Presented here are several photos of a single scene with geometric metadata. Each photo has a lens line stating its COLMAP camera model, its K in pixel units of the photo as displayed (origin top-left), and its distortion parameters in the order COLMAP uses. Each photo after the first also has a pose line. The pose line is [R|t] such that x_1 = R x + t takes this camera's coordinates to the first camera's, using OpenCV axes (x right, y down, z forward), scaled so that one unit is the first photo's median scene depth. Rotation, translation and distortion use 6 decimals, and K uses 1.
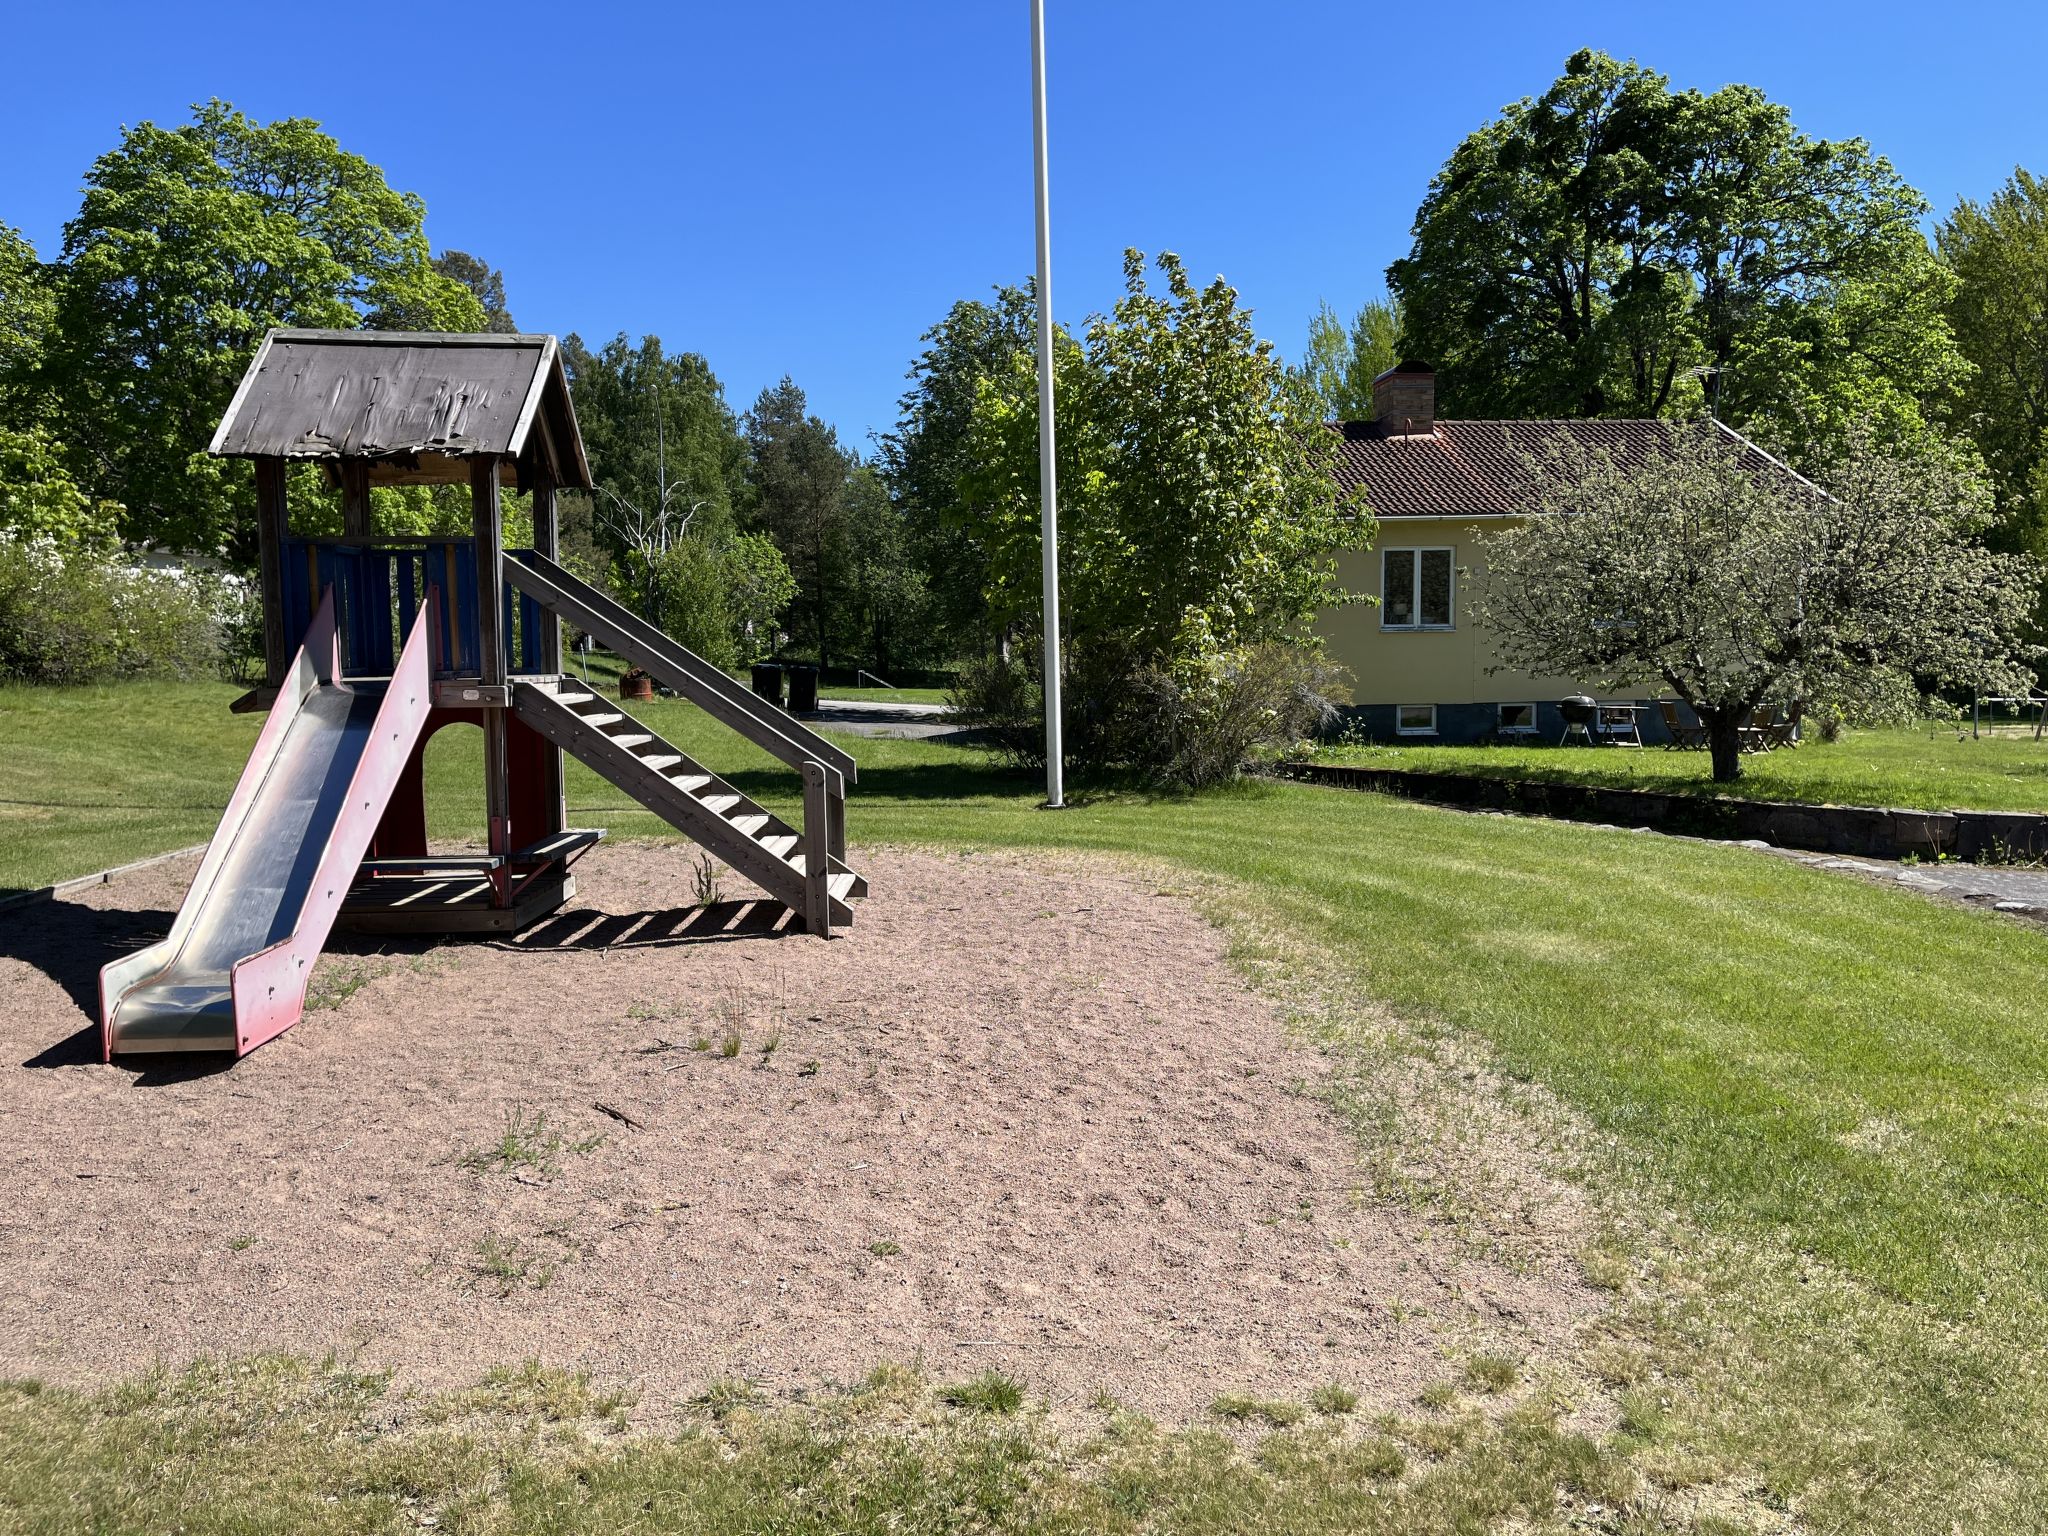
lens RADIAL K [[1549.1, 0, 1025.3], [0, 1549.1, 773.6], [0, 0, 1]] dist [0.043165, -0.004214]
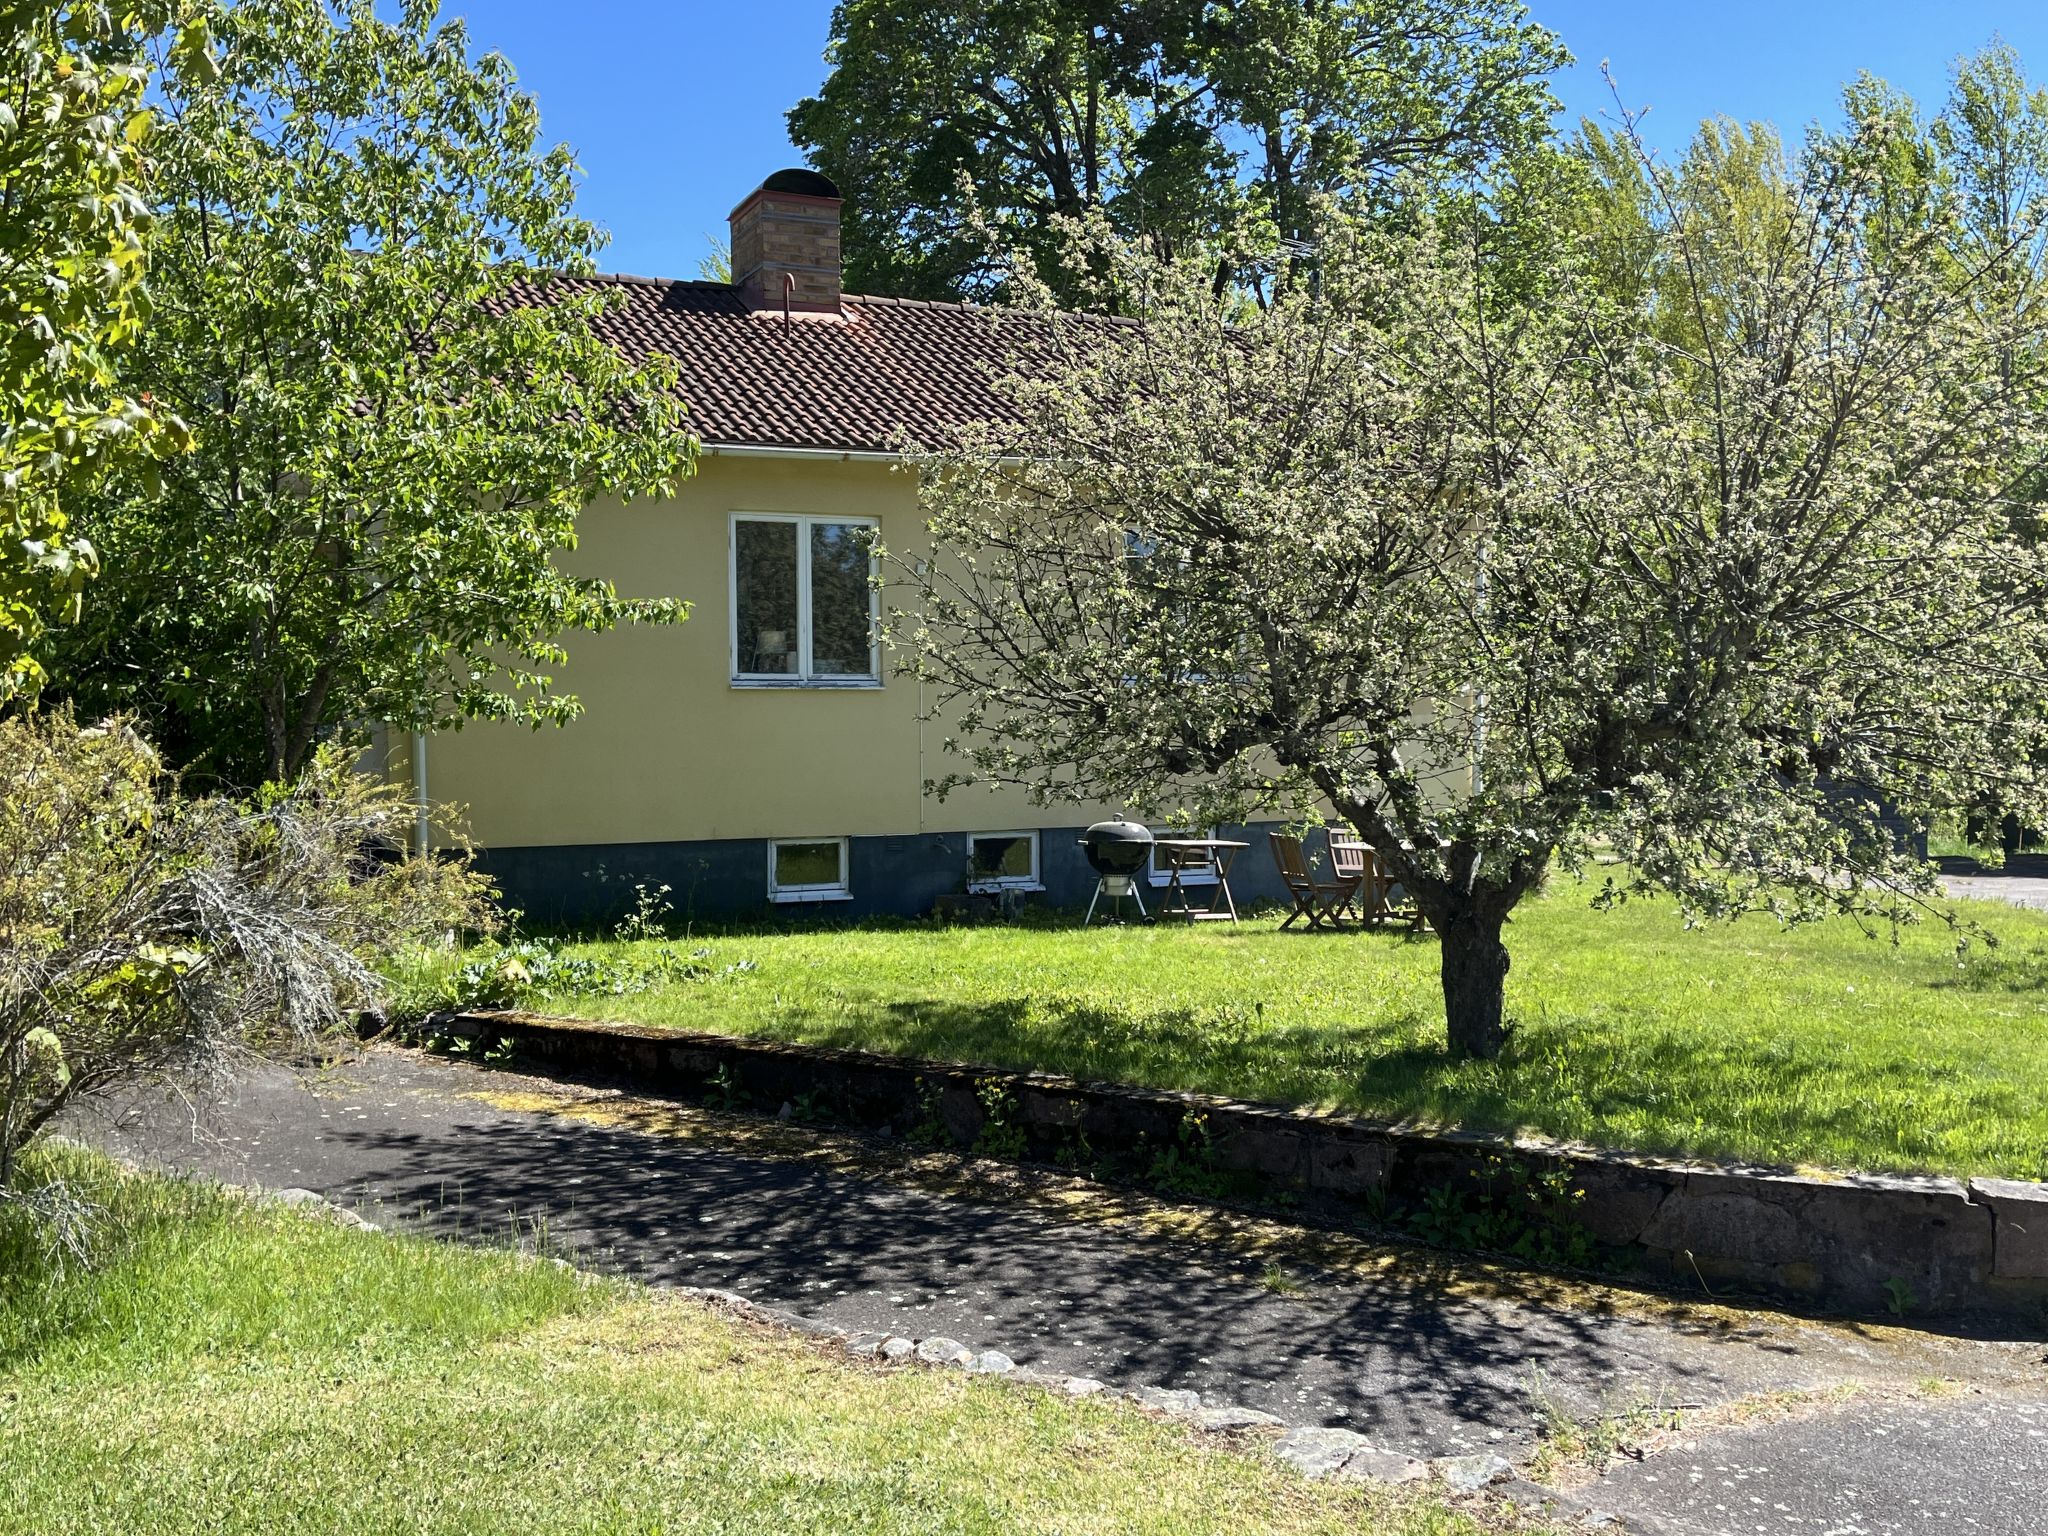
lens RADIAL K [[1910.6, 0, 1024.1], [0, 1910.6, 764.8], [0, 0, 1]] dist [-0.000219, 0.000000]
pose [[0.949623, -0.001527, 0.313392, 0.134007], [0.017984, 0.998606, -0.049630, -0.038112], [-0.312879, 0.052765, 0.948326, 0.426632]]
